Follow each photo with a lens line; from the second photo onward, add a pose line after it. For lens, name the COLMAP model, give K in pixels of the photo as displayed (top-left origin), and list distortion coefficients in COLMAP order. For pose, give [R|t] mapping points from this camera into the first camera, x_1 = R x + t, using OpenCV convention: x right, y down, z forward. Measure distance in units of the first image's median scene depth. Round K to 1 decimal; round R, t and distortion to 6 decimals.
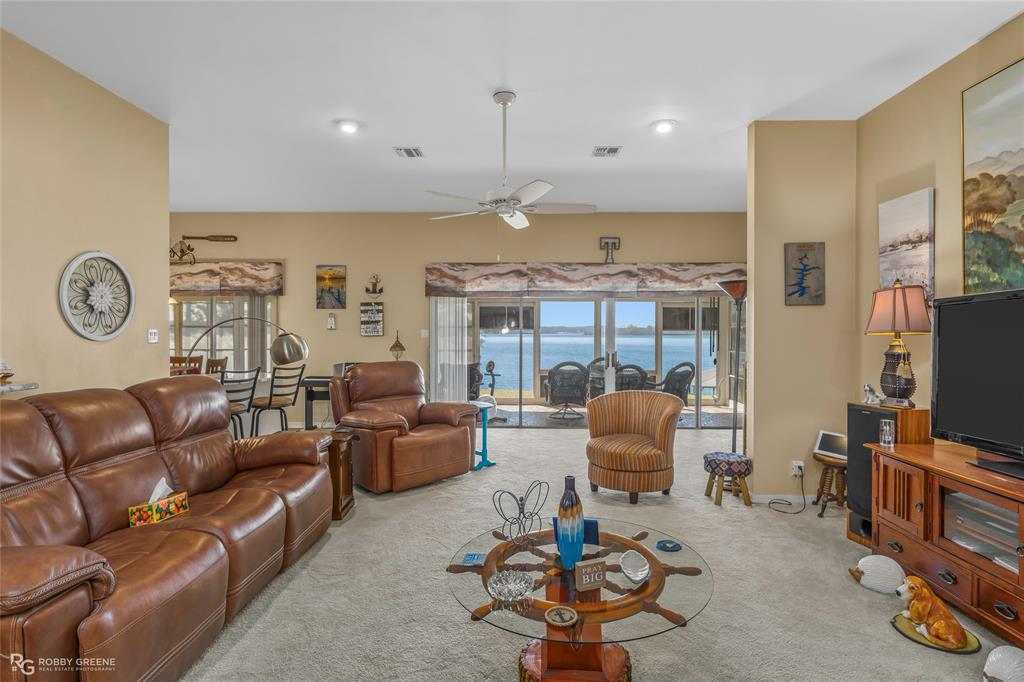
lens RADIAL K [[521.1, 0, 510.6], [0, 521.1, 339.5], [0, 0, 1]] dist [-0.000842, 0.001300]
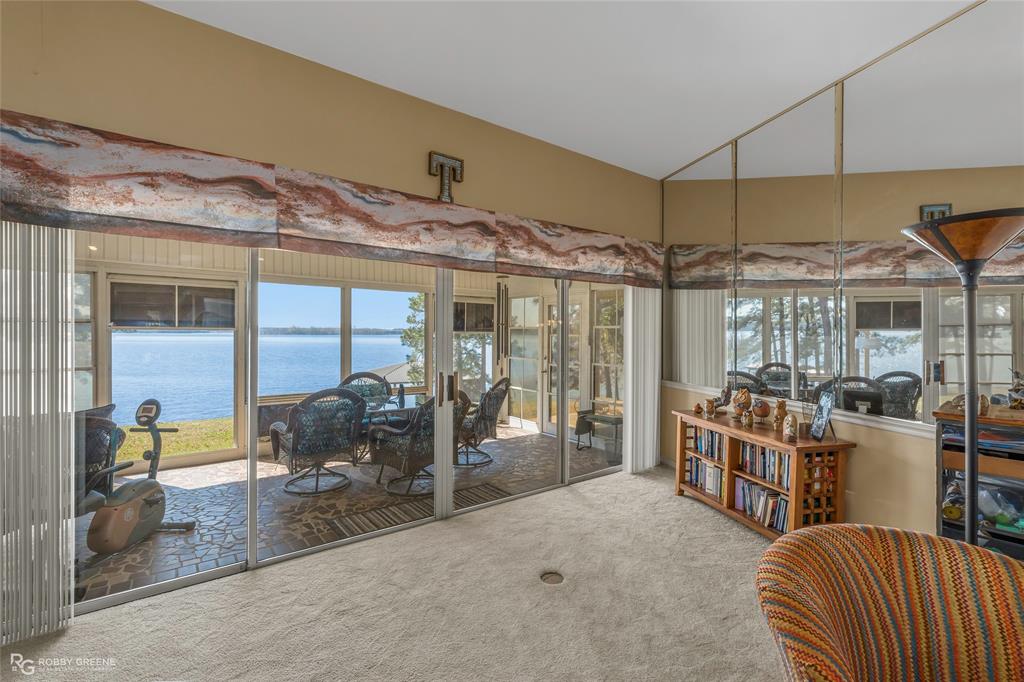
lens RADIAL K [[460.9, 0, 514.5], [0, 460.9, 338.1], [0, 0, 1]] dist [-0.002448, -0.000055]
pose [[0.780004, -0.001808, 0.625772, -0.071861], [0.003944, 0.999990, -0.002027, -0.015365], [-0.625762, 0.004049, 0.780003, 0.890215]]
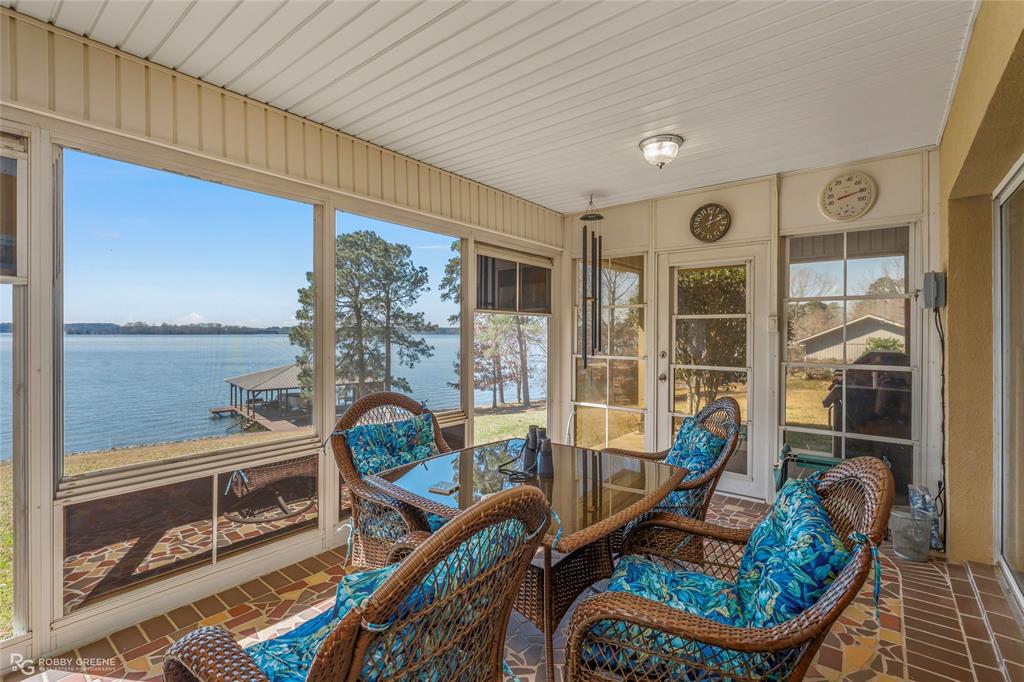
lens RADIAL K [[460.9, 0, 514.5], [0, 460.9, 338.1], [0, 0, 1]] dist [-0.002448, -0.000055]
pose [[0.613500, -0.005263, 0.789677, 0.050627], [0.006862, 0.999976, 0.001334, 0.005682], [-0.789665, 0.004600, 0.613521, 1.633567]]
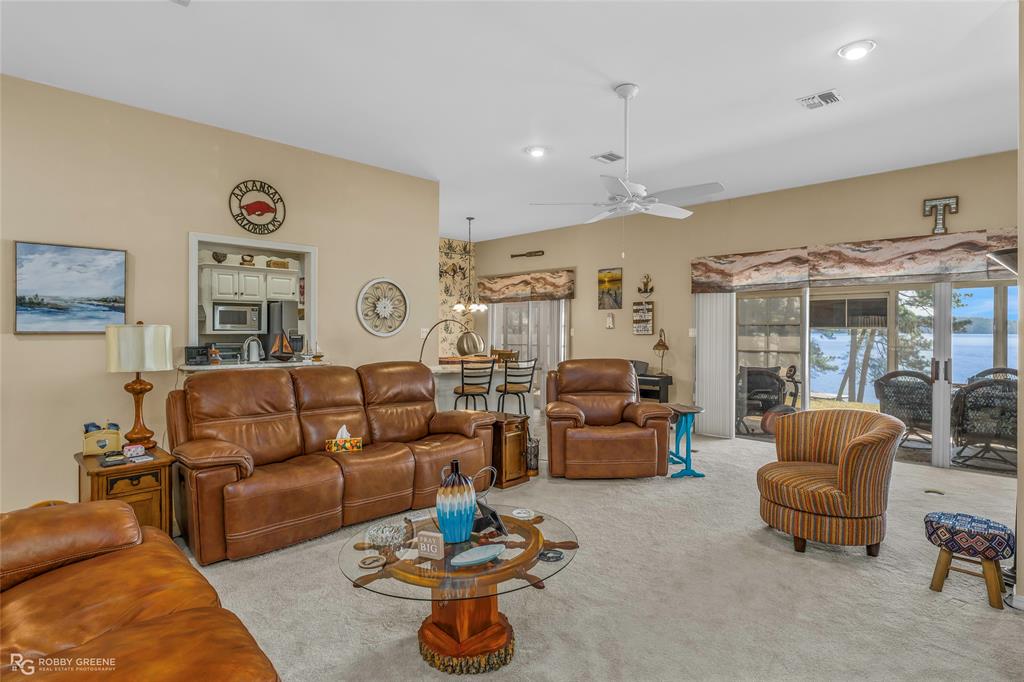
lens RADIAL K [[532.3, 0, 509.0], [0, 532.3, 333.5], [0, 0, 1]] dist [-0.000372, 0.000156]
pose [[0.720625, 0.003507, -0.693316, 0.406049], [-0.009964, 0.999936, -0.005299, -0.001515], [0.693253, 0.010726, 0.720614, 0.102638]]
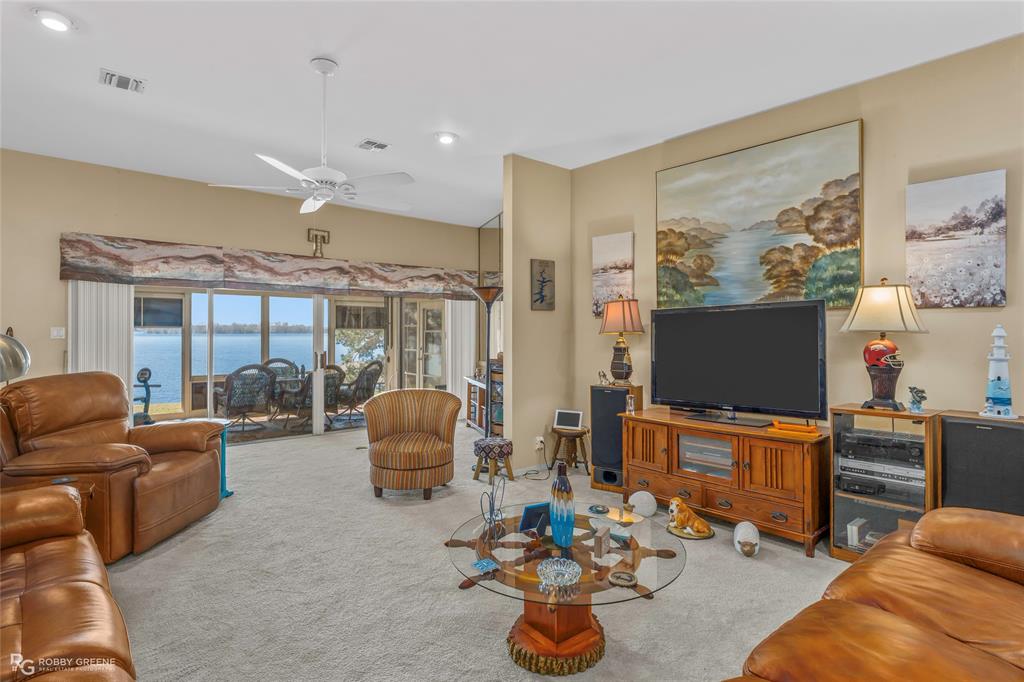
lens RADIAL K [[532.3, 0, 509.0], [0, 532.3, 333.5], [0, 0, 1]] dist [-0.000372, 0.000156]
pose [[0.739408, -0.000352, 0.673258, -0.299821], [0.006532, 0.999957, -0.006651, -0.002123], [-0.673226, 0.009316, 0.739378, 0.099681]]
